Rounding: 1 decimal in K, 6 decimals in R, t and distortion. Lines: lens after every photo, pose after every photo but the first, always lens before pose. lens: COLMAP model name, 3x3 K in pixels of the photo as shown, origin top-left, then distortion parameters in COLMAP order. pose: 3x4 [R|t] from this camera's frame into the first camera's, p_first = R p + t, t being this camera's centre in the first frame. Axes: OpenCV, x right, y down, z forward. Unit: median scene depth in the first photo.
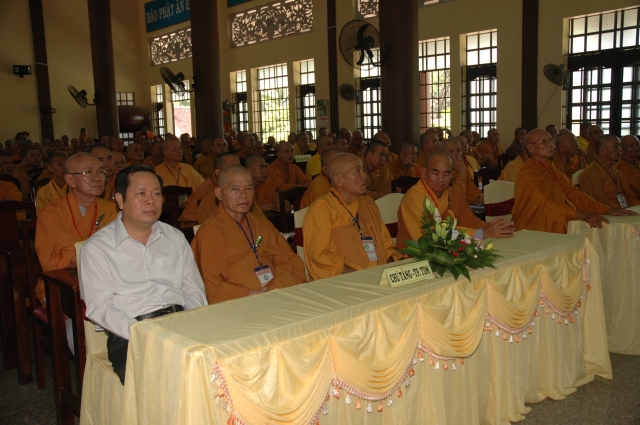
lens RADIAL K [[620.5, 0, 320.0], [0, 620.5, 212.5], [0, 0, 1]] dist [-0.098261, 0.221130]
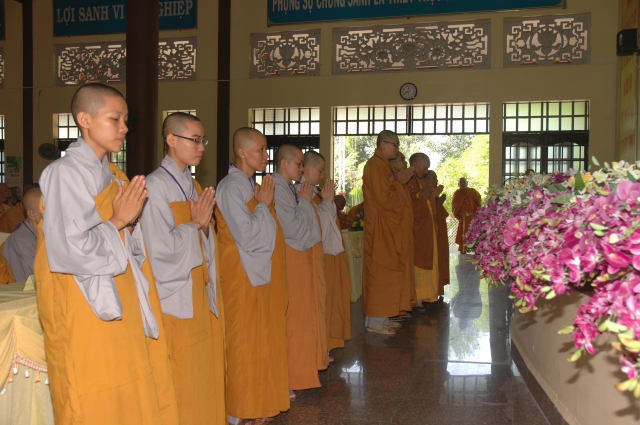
lens RADIAL K [[480.5, 0, 320.0], [0, 480.5, 212.5], [0, 0, 1]] dist [-0.002121, -0.002669]
pose [[0.799107, 0.006982, 0.601148, -0.415108], [0.046799, 0.996176, -0.073780, -0.049006], [-0.599364, 0.087091, 0.795725, 0.467788]]
